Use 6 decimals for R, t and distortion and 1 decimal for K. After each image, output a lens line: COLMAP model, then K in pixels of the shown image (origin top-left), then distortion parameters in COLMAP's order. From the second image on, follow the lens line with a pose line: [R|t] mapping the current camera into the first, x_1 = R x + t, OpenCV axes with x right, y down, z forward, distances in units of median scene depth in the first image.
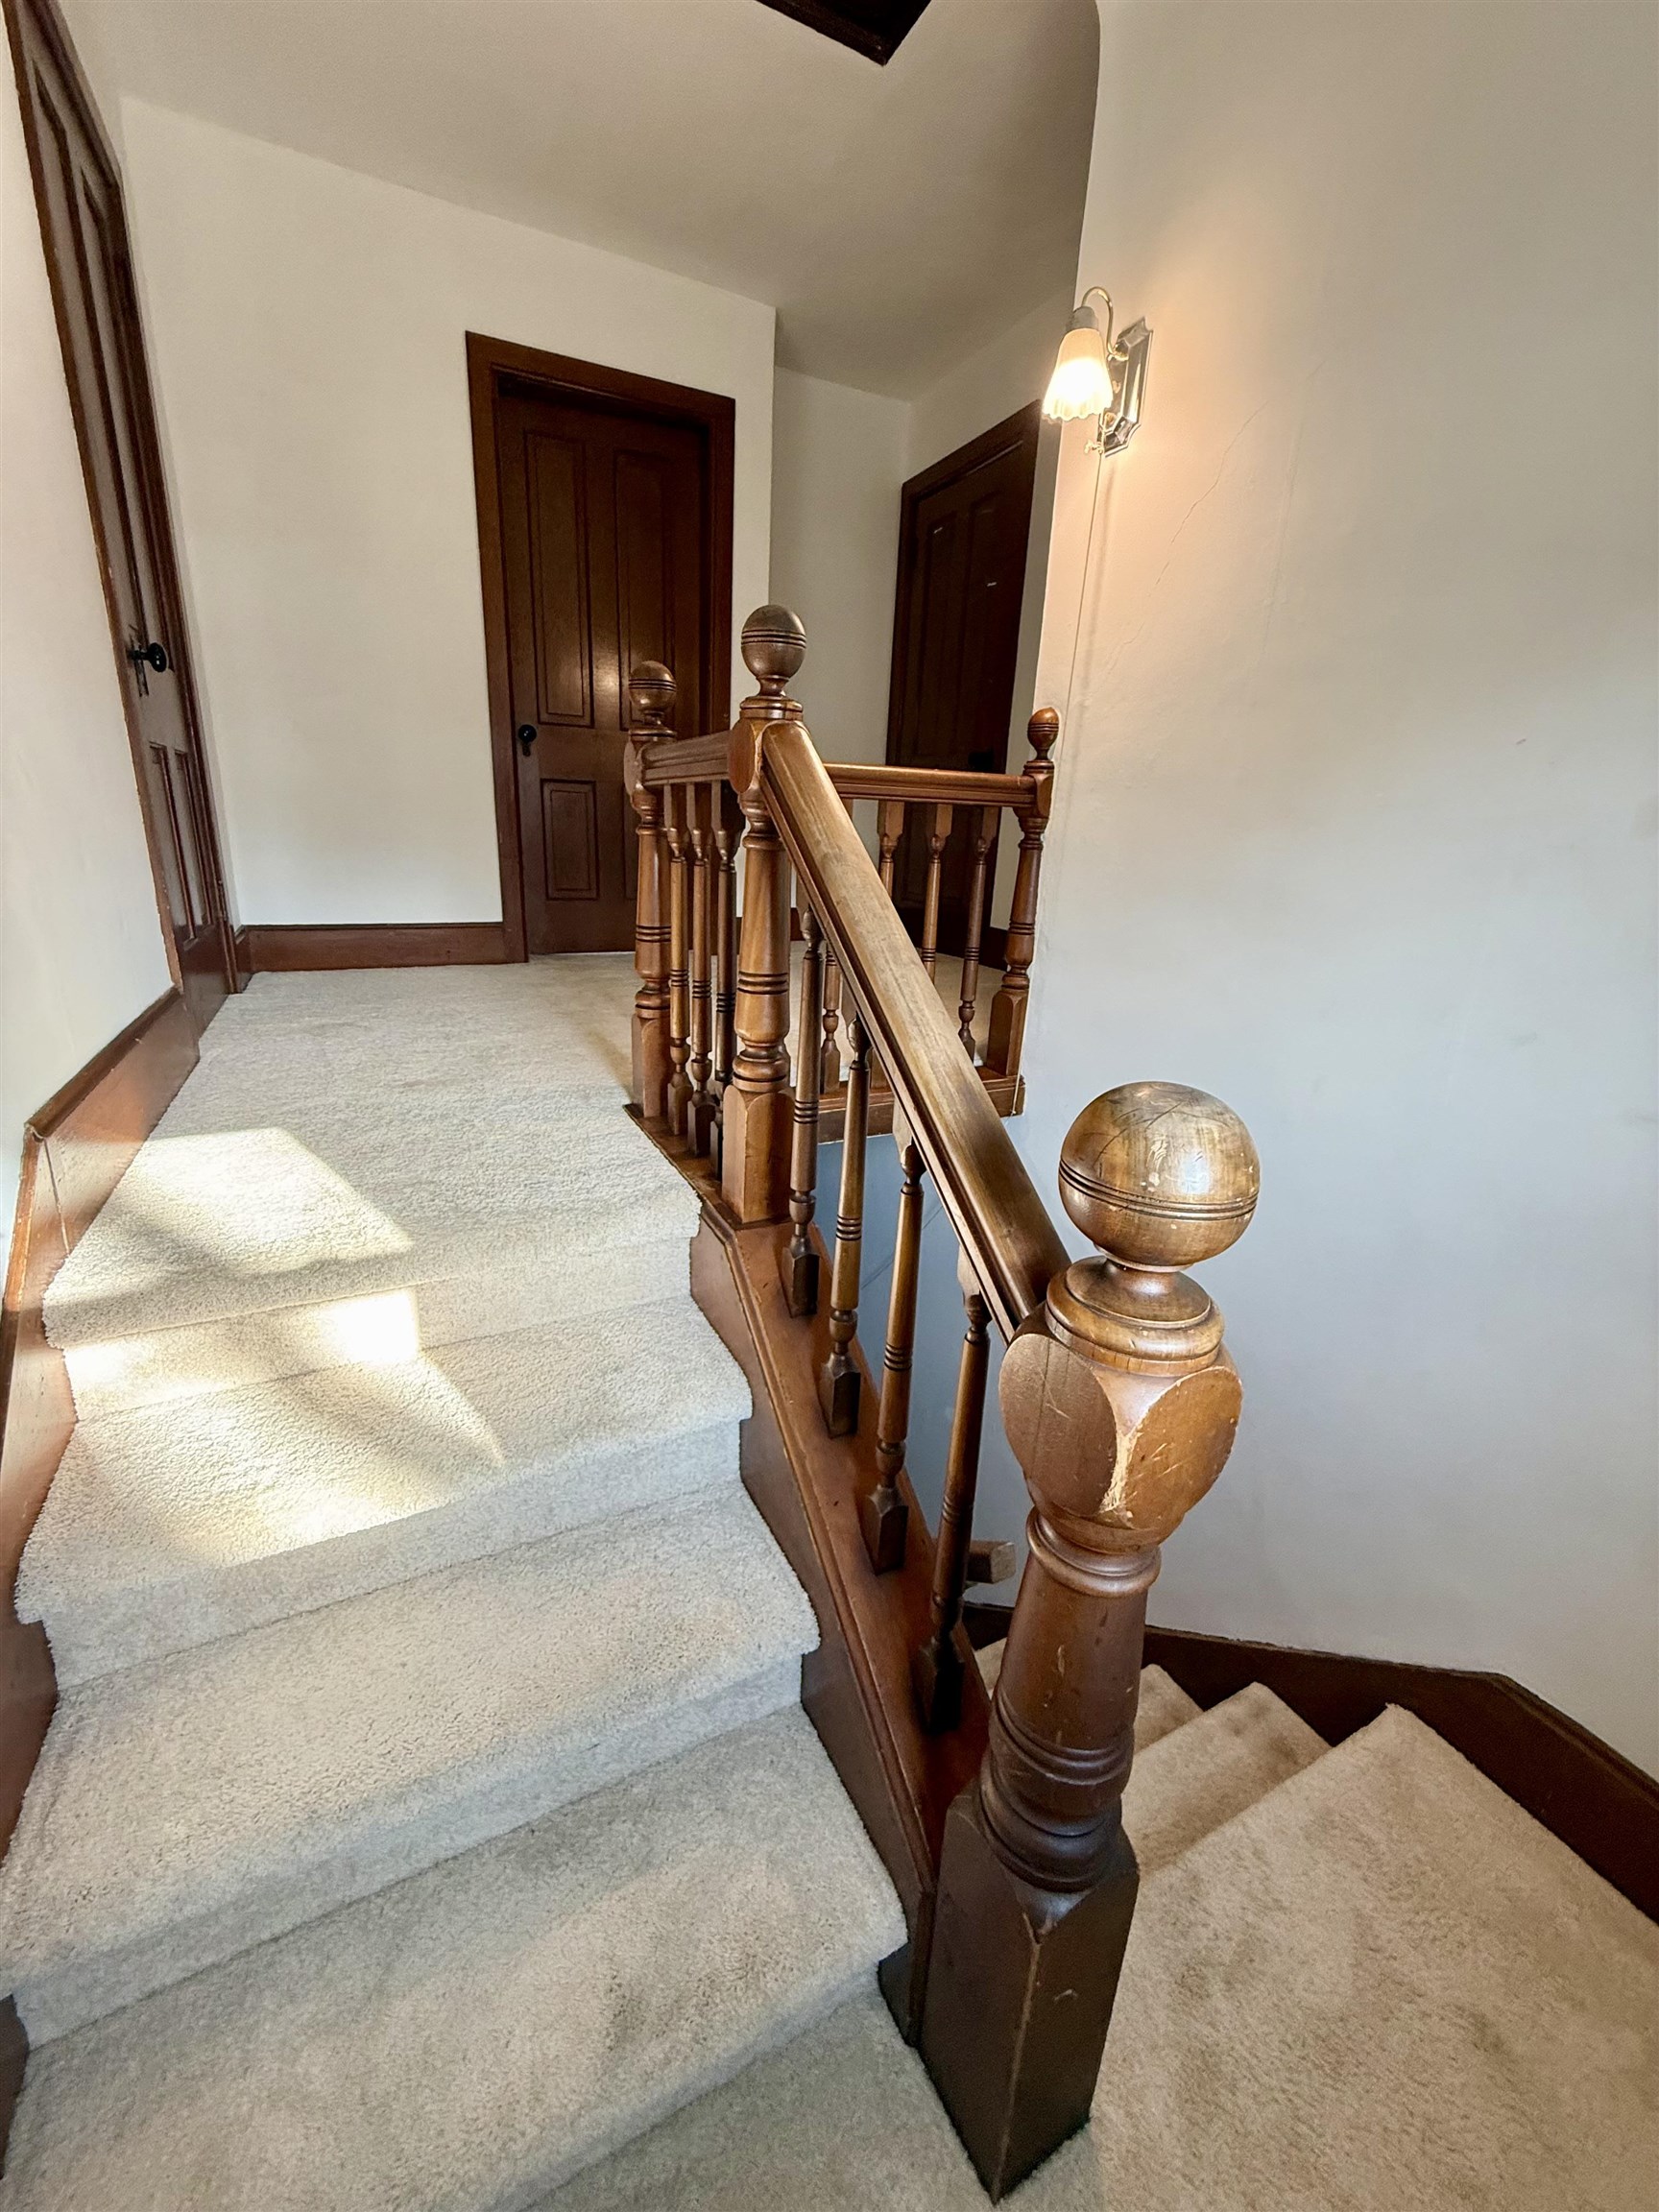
lens RADIAL K [[884.6, 0, 837.3], [0, 884.6, 1109.1], [0, 0, 1]] dist [-0.001845, 0.000517]
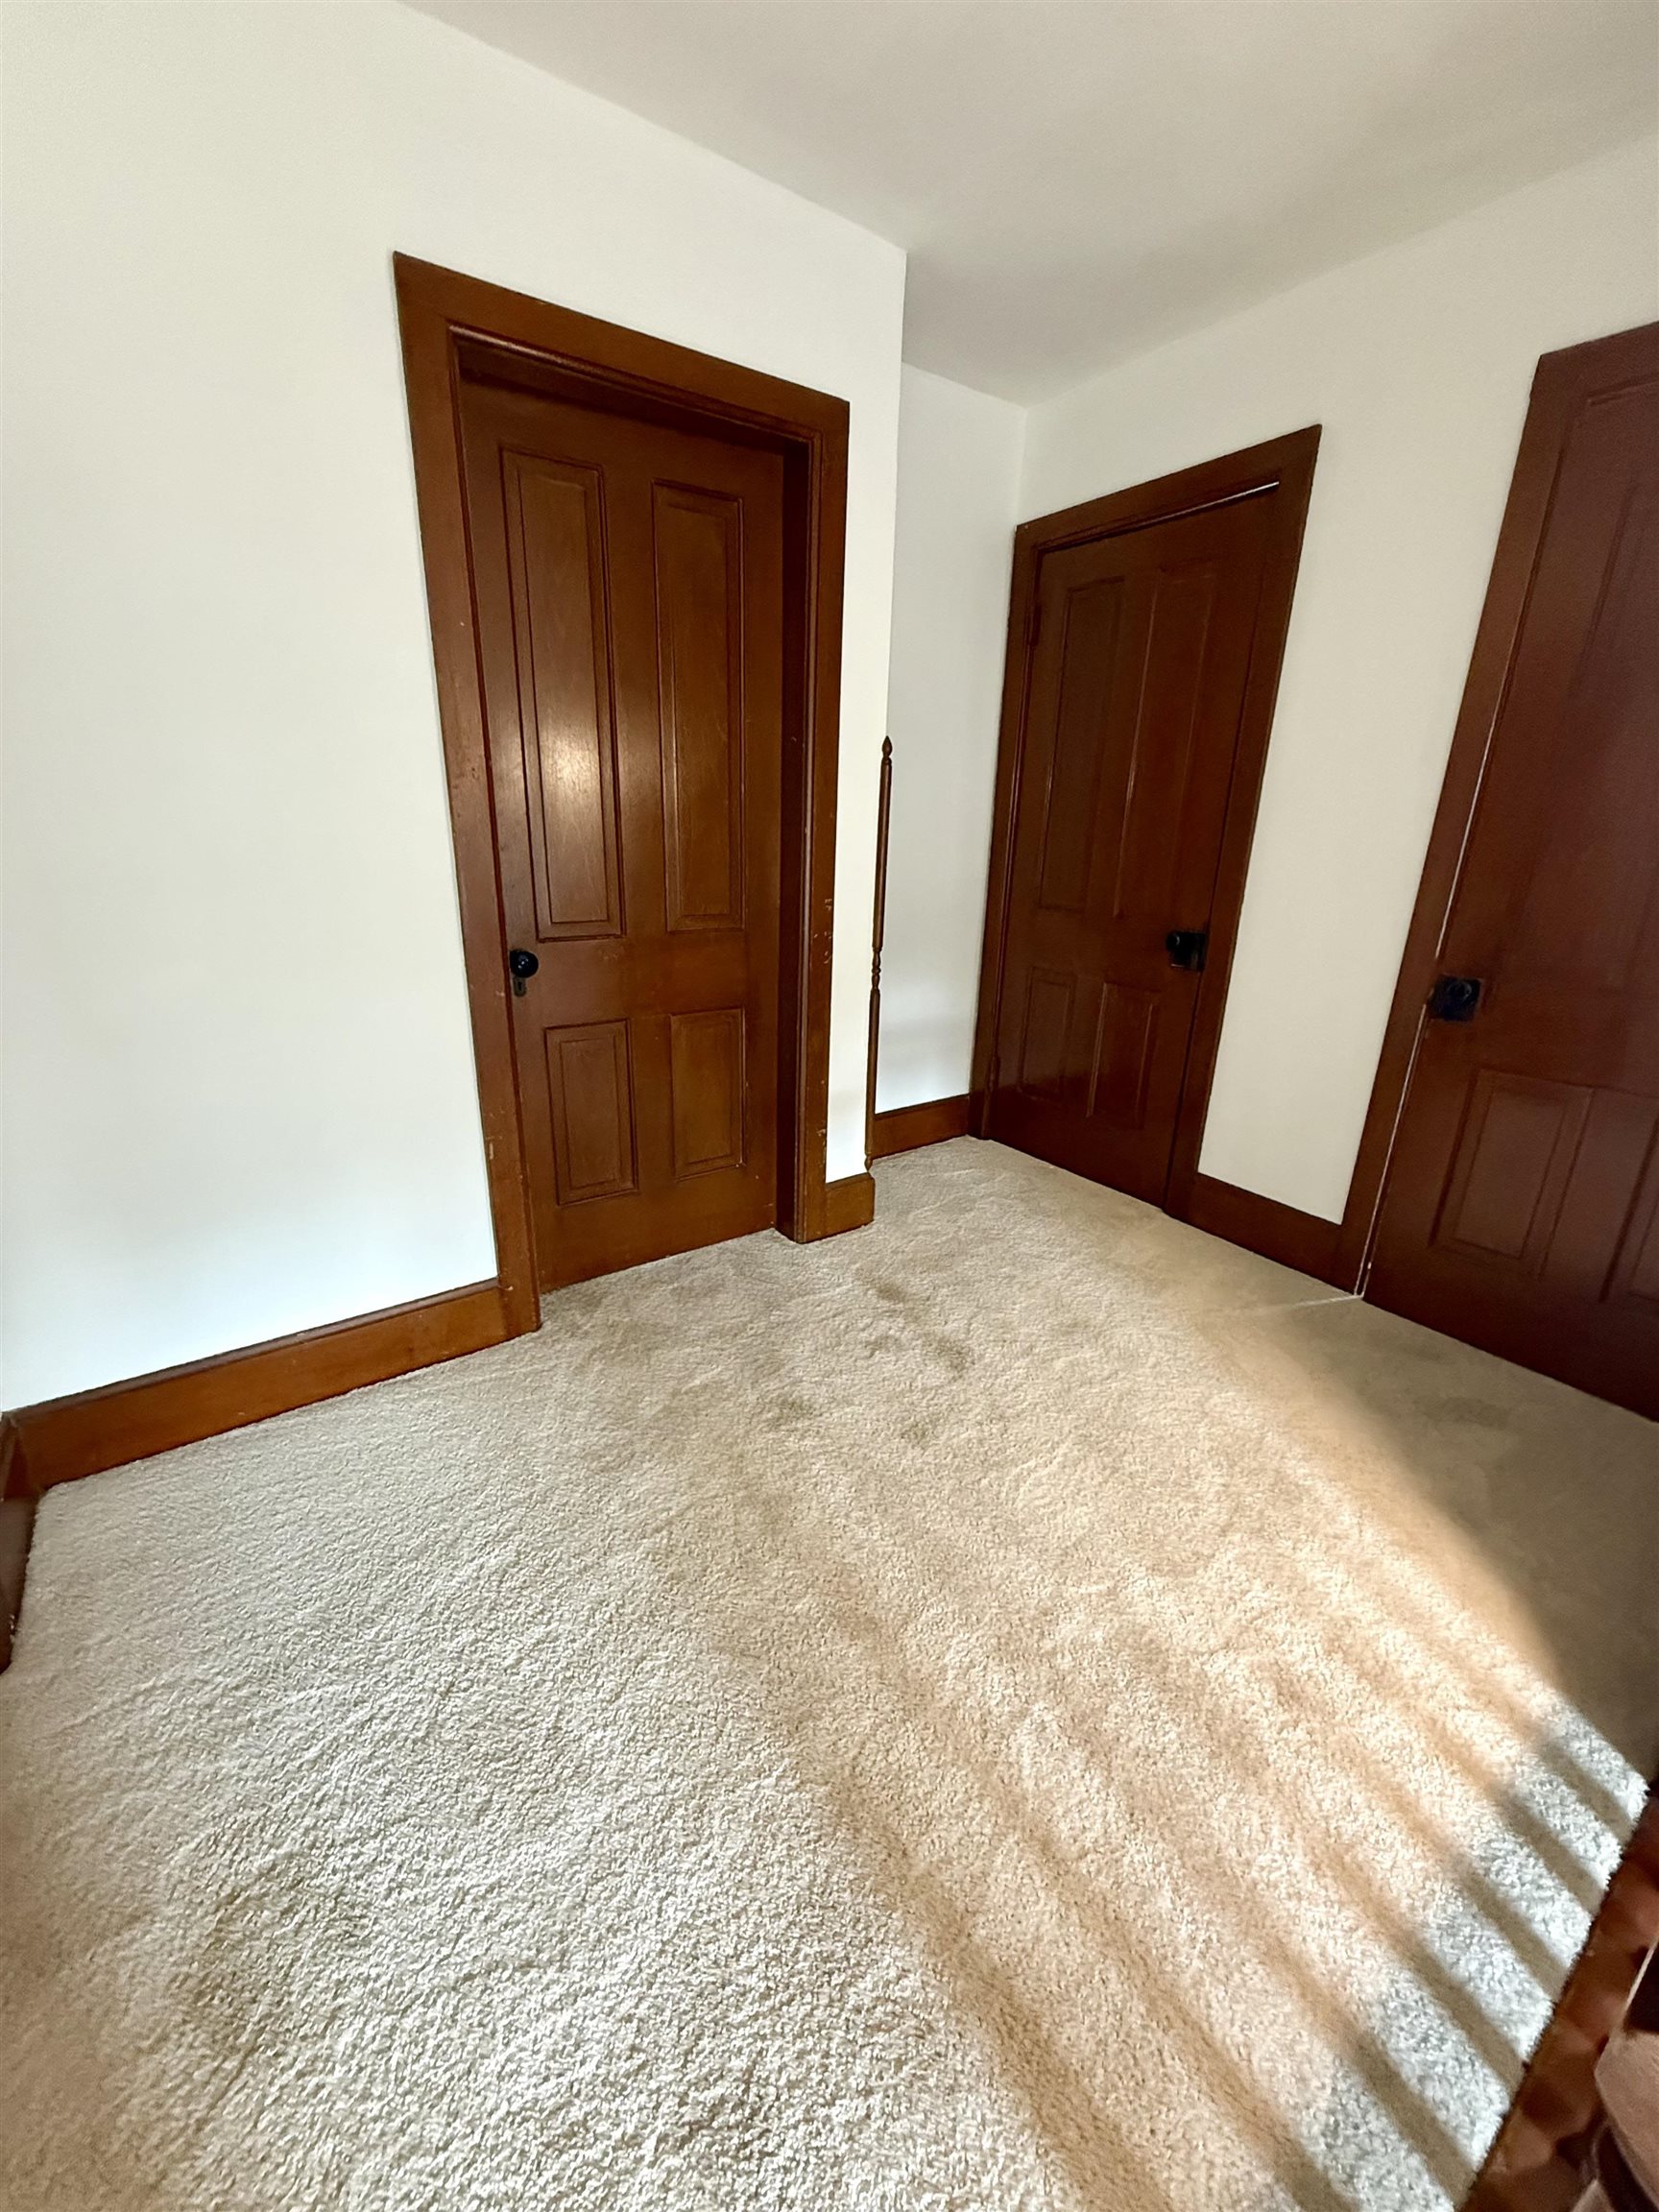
lens RADIAL K [[884.6, 0, 835.3], [0, 884.6, 1097.9], [0, 0, 1]] dist [-0.001845, 0.000517]
pose [[0.988396, -0.062184, 0.138589, -0.238373], [0.058943, 0.997886, 0.027375, -0.347740], [-0.139999, -0.018888, 0.989972, 0.397459]]
